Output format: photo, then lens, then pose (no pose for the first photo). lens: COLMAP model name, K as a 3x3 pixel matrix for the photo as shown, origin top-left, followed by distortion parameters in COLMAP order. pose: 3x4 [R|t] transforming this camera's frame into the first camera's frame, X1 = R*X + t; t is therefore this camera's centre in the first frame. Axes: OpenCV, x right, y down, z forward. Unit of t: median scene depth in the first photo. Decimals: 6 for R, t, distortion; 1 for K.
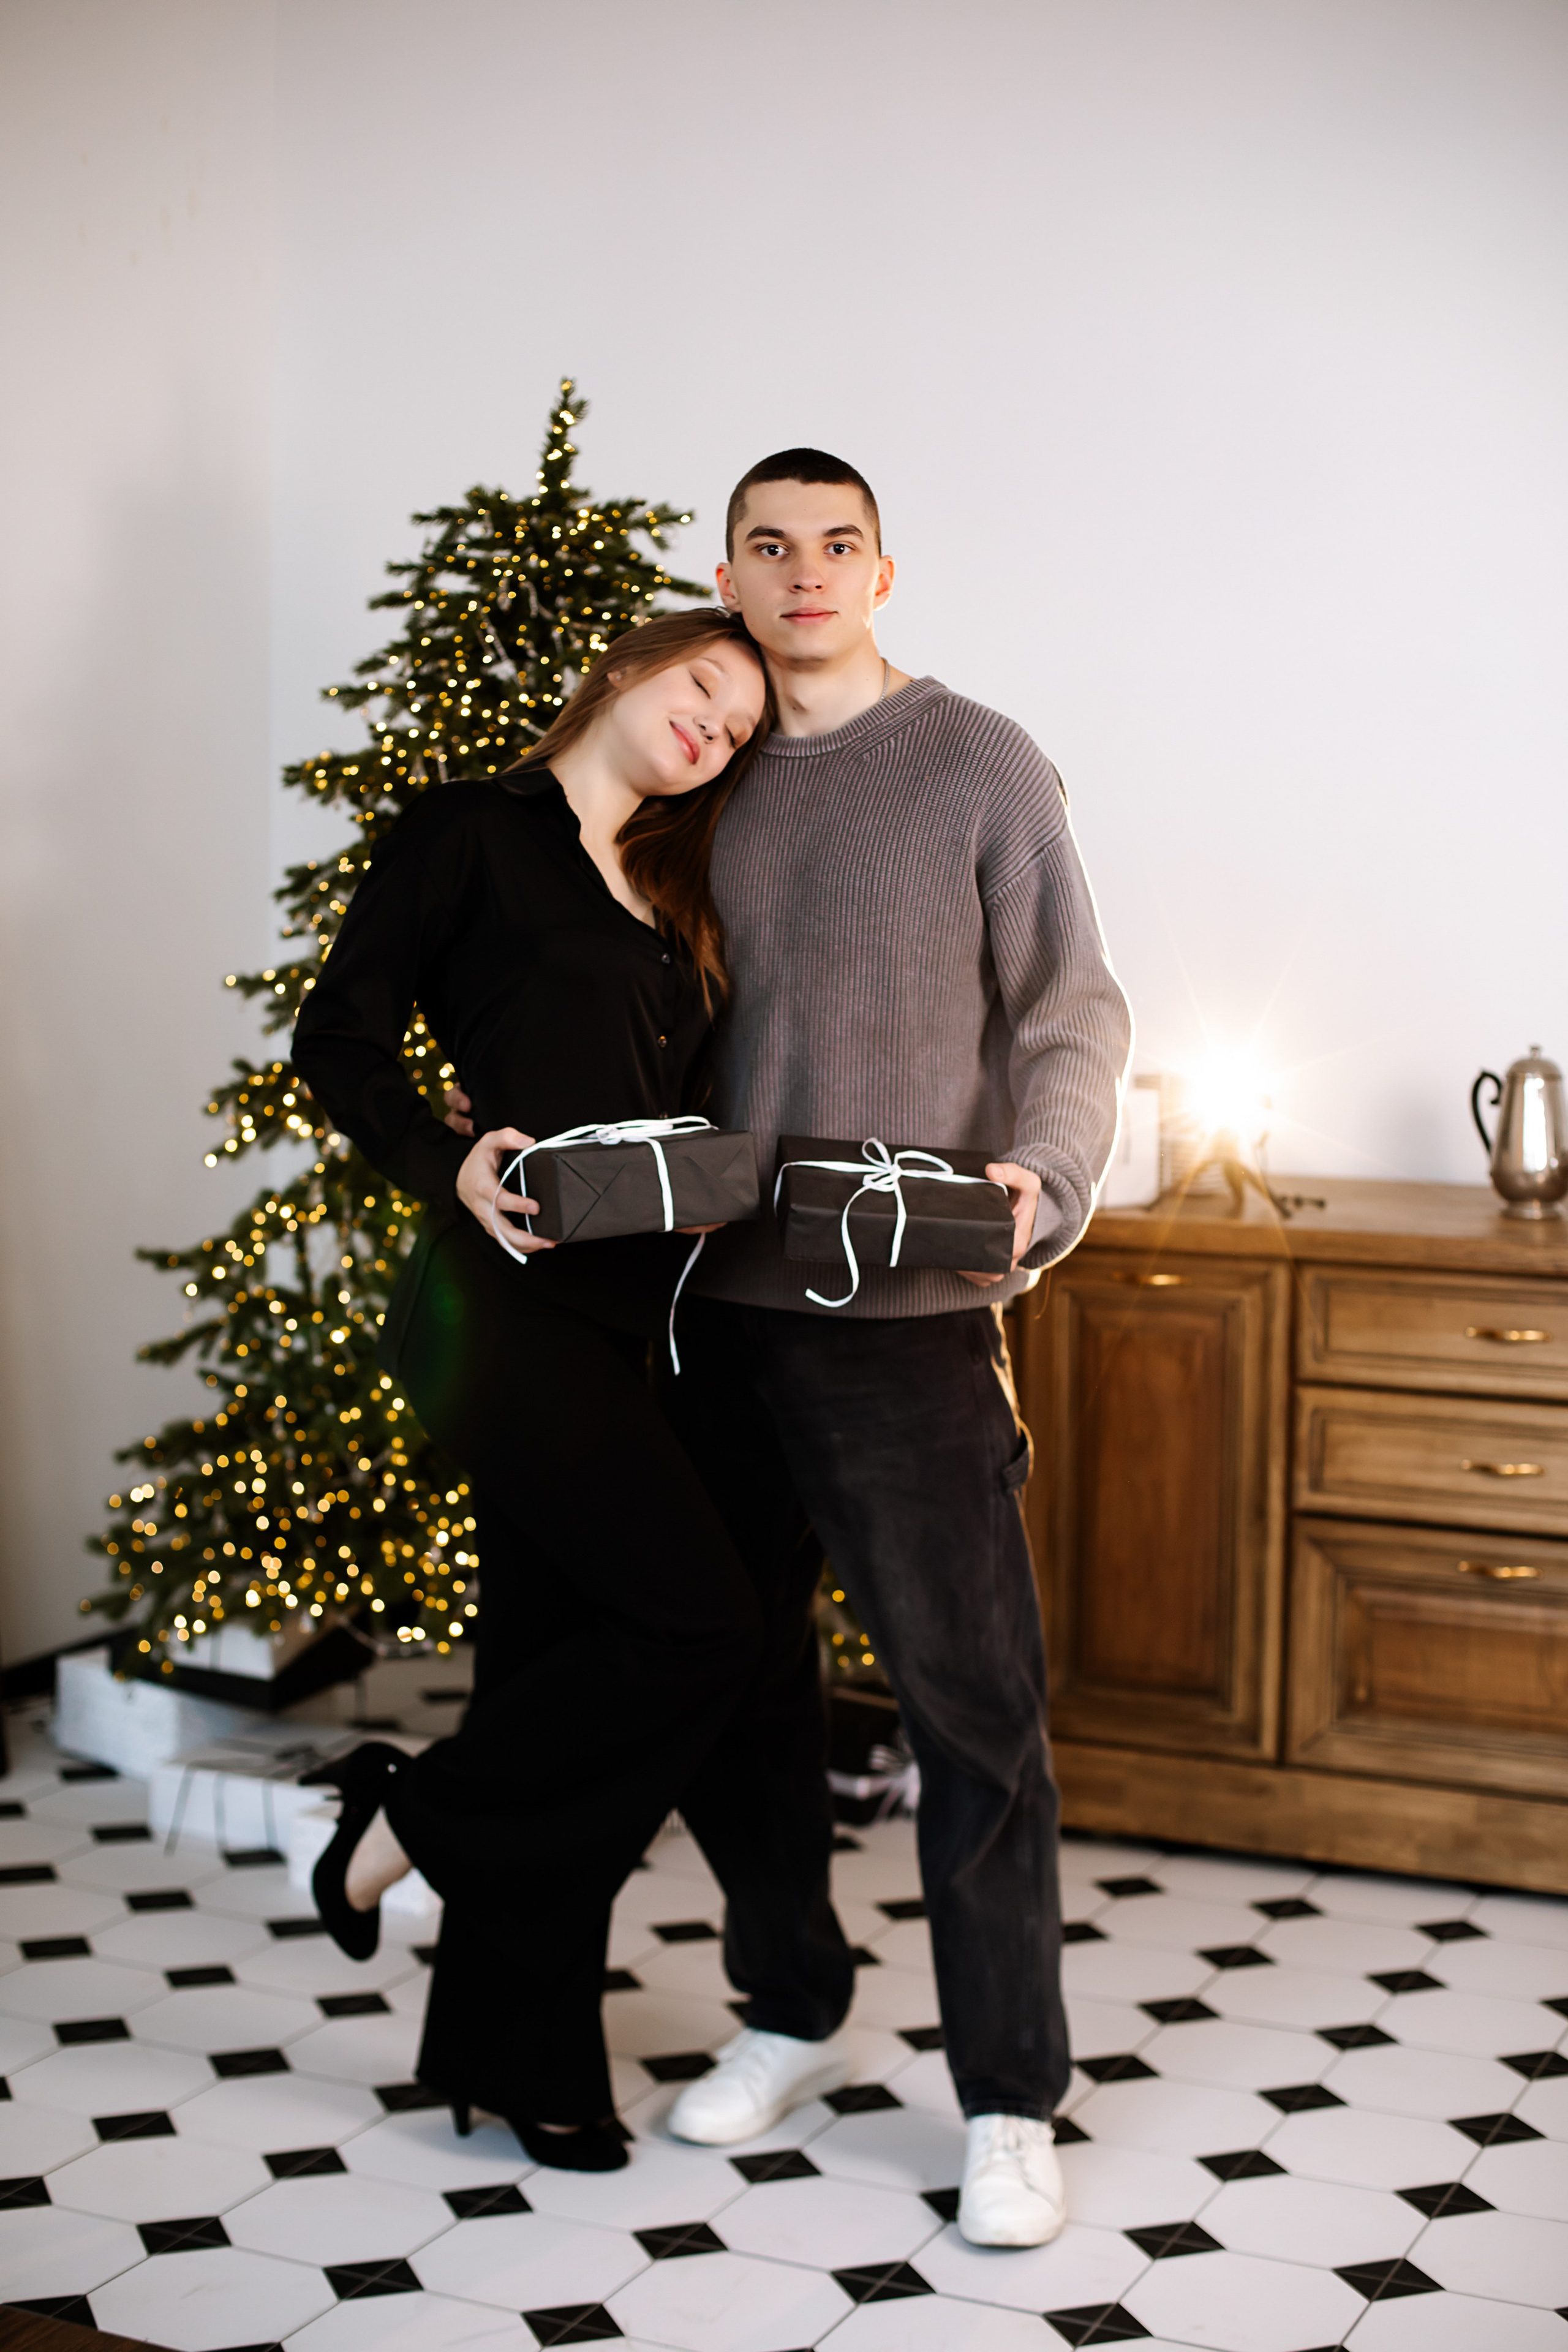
lens RADIAL K [[3432.5, 0, 730.5], [0, 3432.5, 1224.8], [0, 0, 1]] dist [-0.114612, 0.000000]
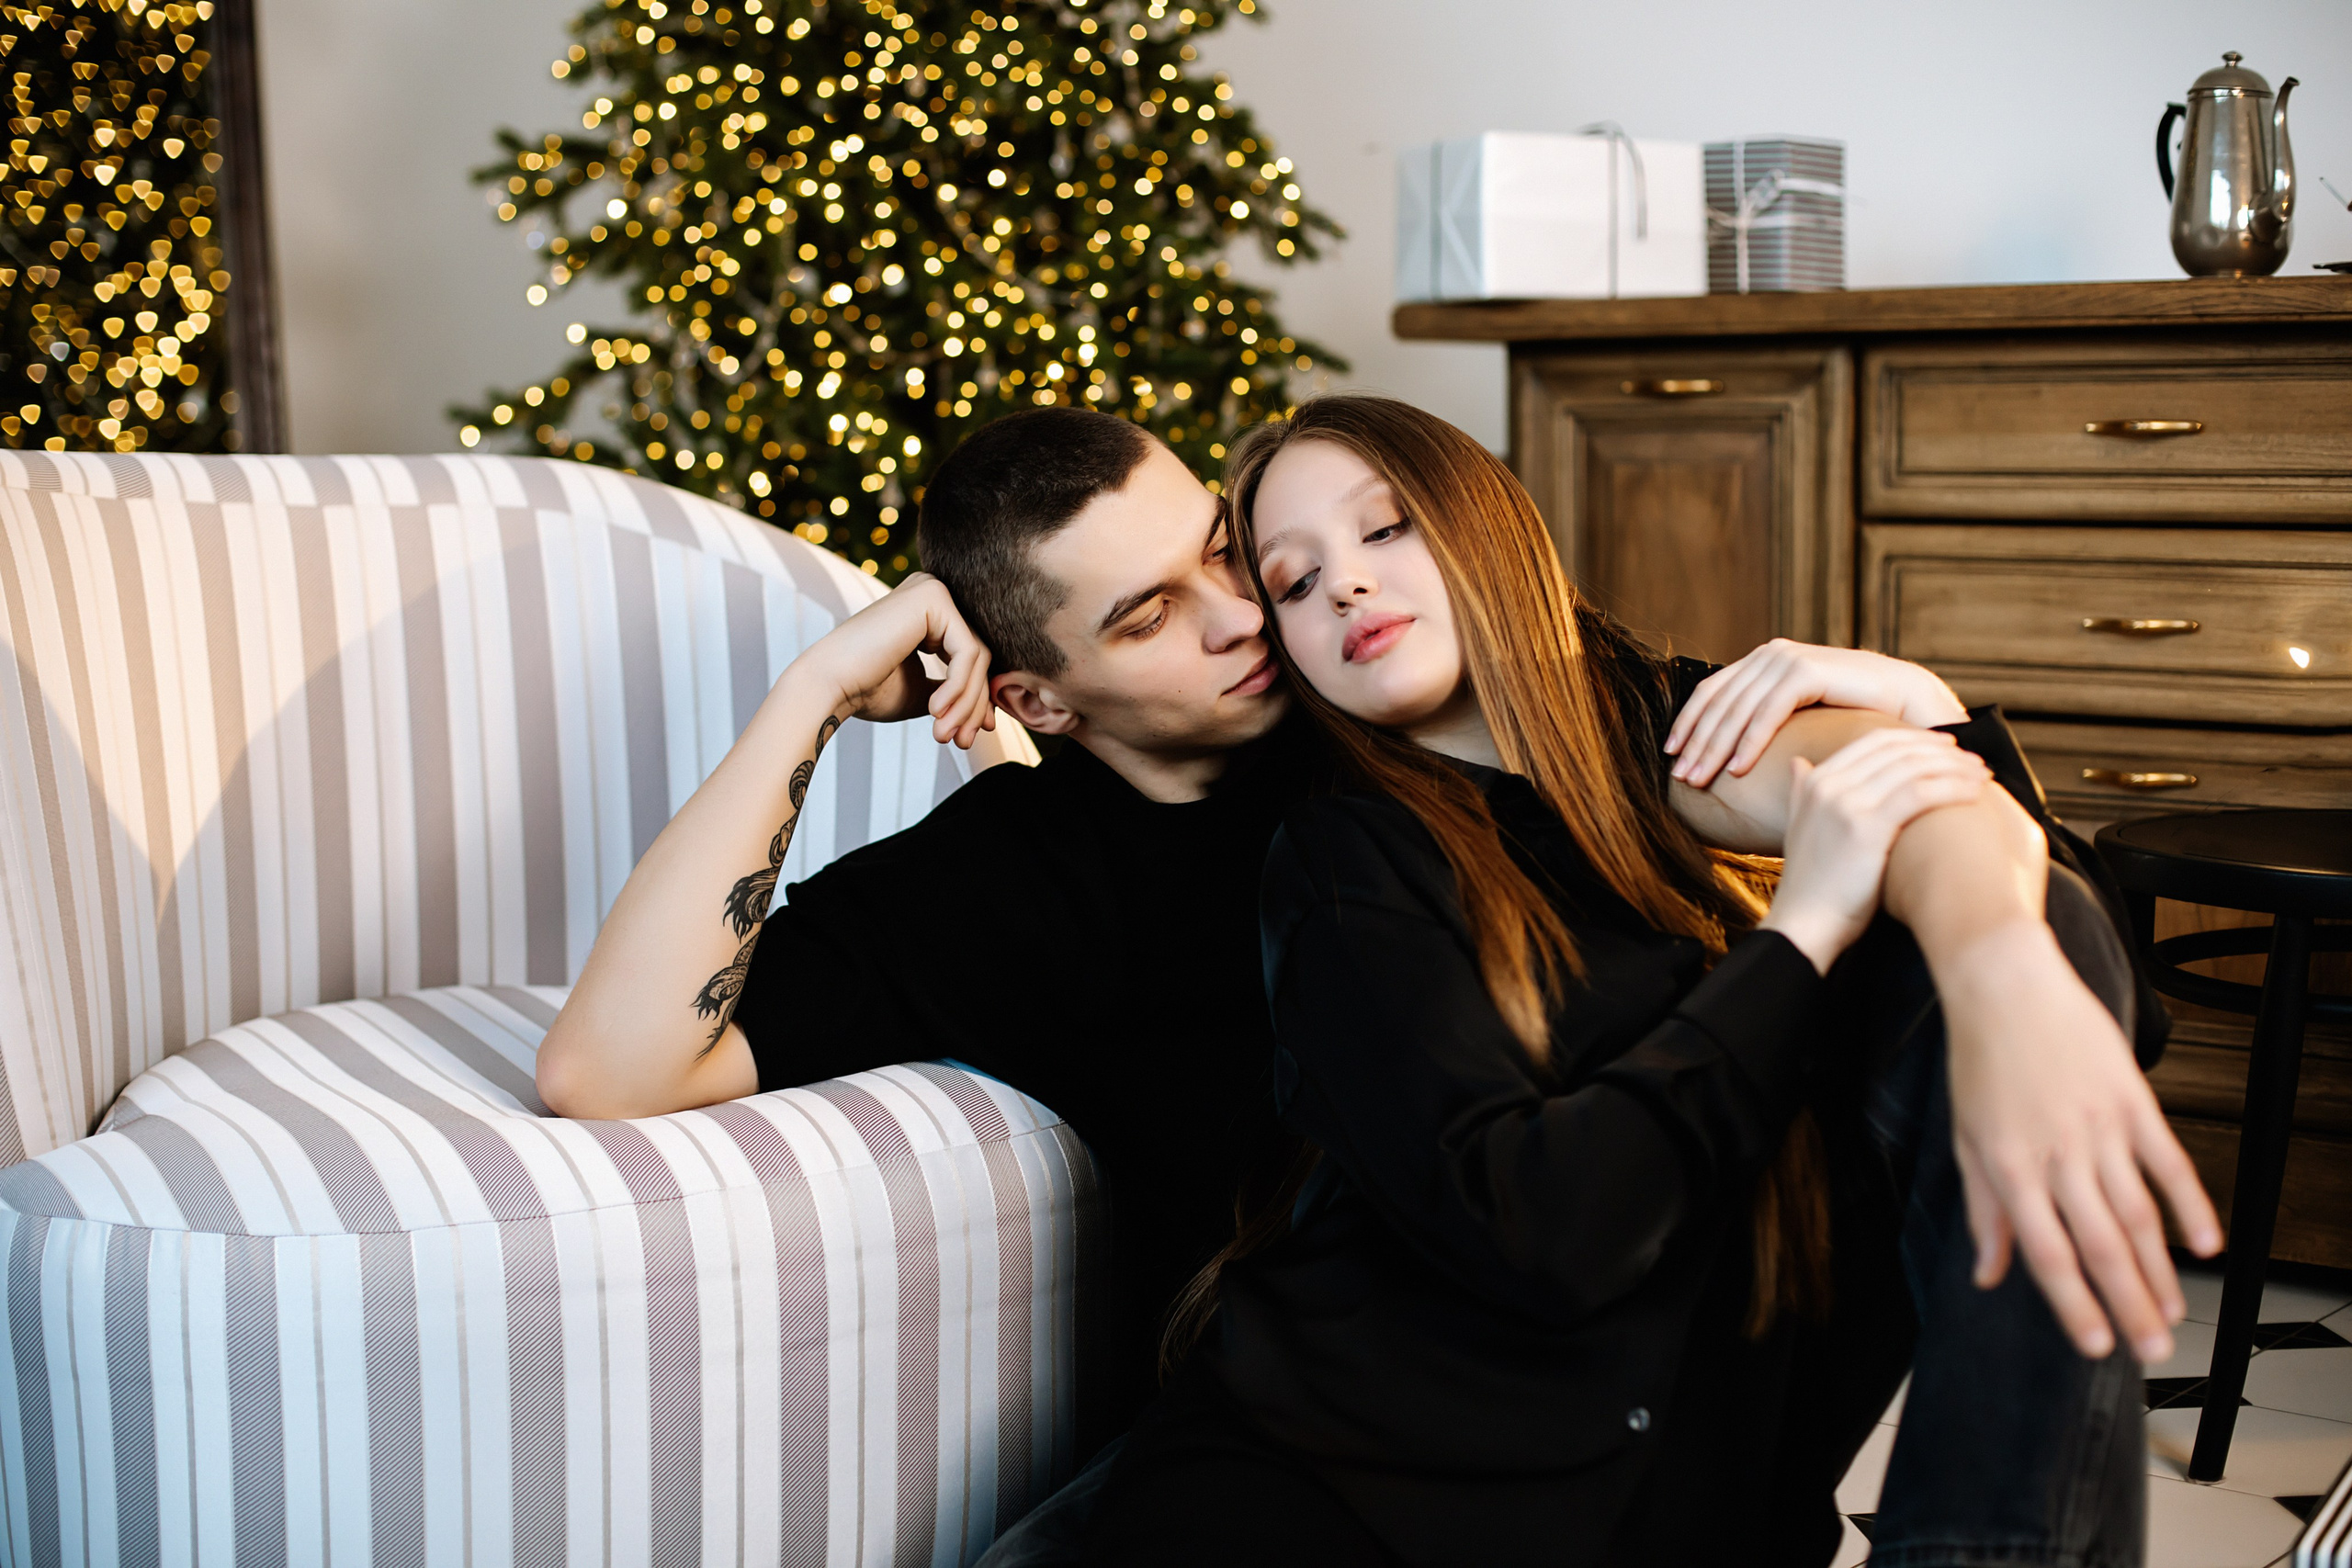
lens RADIAL K [[3432.2, 0, 1177.7], [0, 3432.2, 779.2], [0, 0, 1]] dist [-0.114612, 0.000000]
pose [[0.969781, 0.005931, -0.243904, 0.195033], [-0.010013, 0.999830, -0.015500, 0.108987], [0.243770, 0.017473, 0.969676, 0.275482]]
